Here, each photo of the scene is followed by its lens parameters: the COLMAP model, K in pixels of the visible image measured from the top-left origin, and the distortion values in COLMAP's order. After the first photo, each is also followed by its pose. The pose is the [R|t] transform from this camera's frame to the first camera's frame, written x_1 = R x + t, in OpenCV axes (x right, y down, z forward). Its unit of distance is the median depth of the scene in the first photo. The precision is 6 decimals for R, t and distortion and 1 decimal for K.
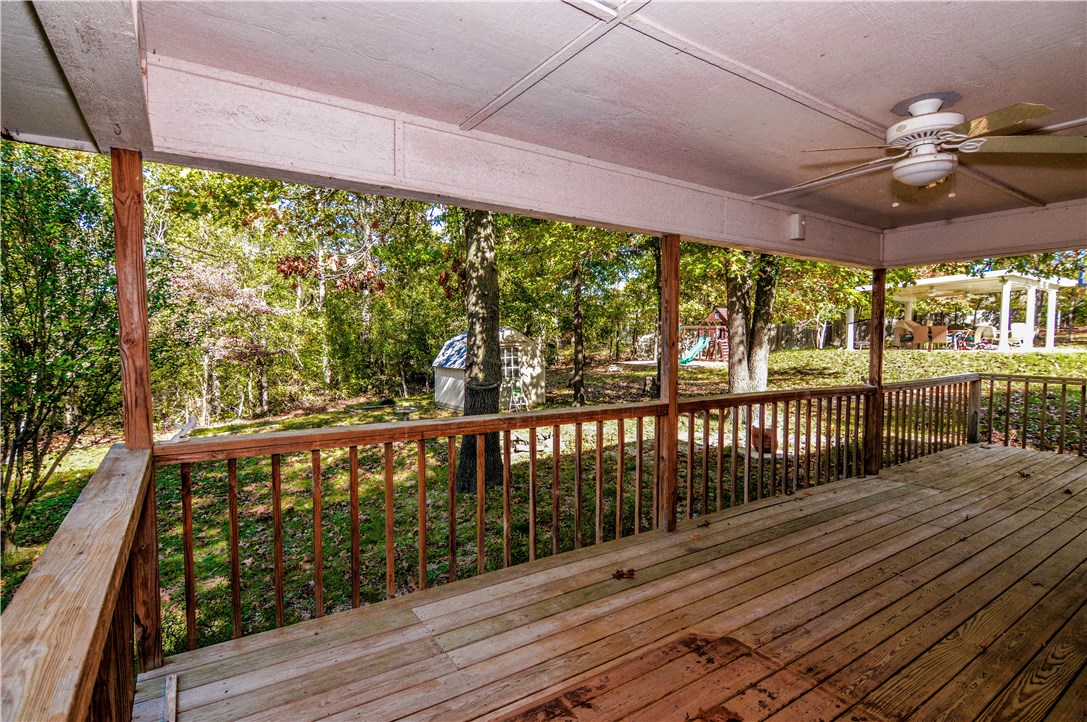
lens RADIAL K [[534.4, 0, 545.8], [0, 534.4, 363.7], [0, 0, 1]] dist [-0.004879, -0.015714]
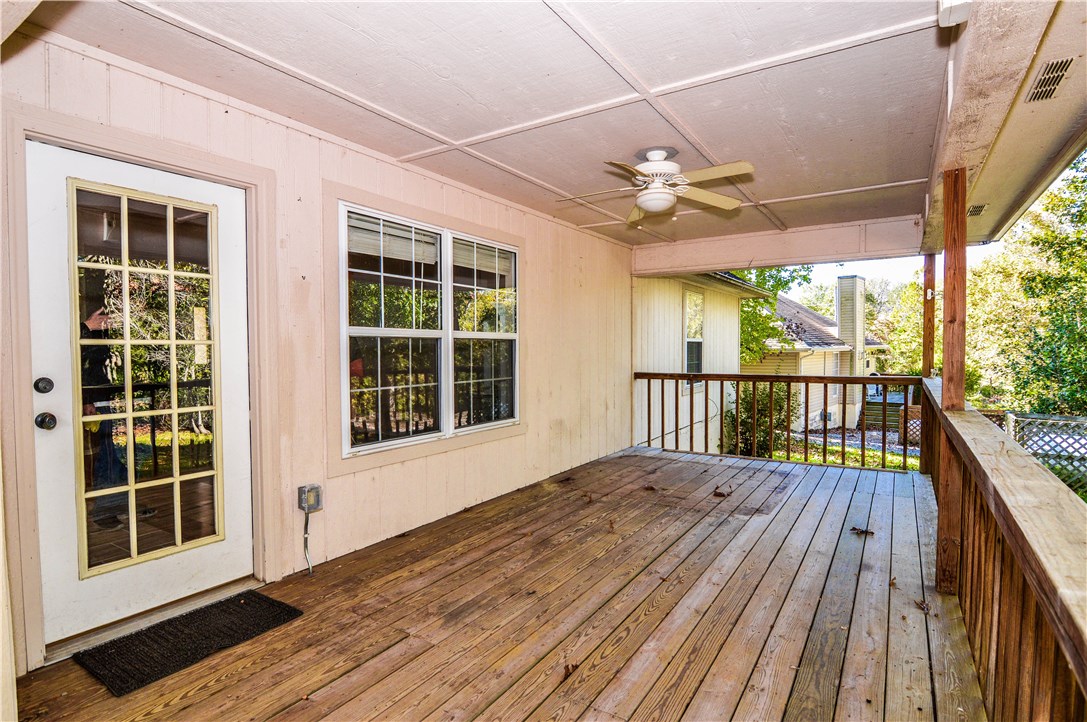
lens RADIAL K [[546.0, 0, 543.5], [0, 546.0, 361.0], [0, 0, 1]] dist [0.000174, 0.000002]
pose [[-0.918425, 0.010416, -0.395459, 1.490105], [-0.019320, 0.997279, 0.071138, -0.054701], [0.395124, 0.072976, -0.915725, 2.128255]]
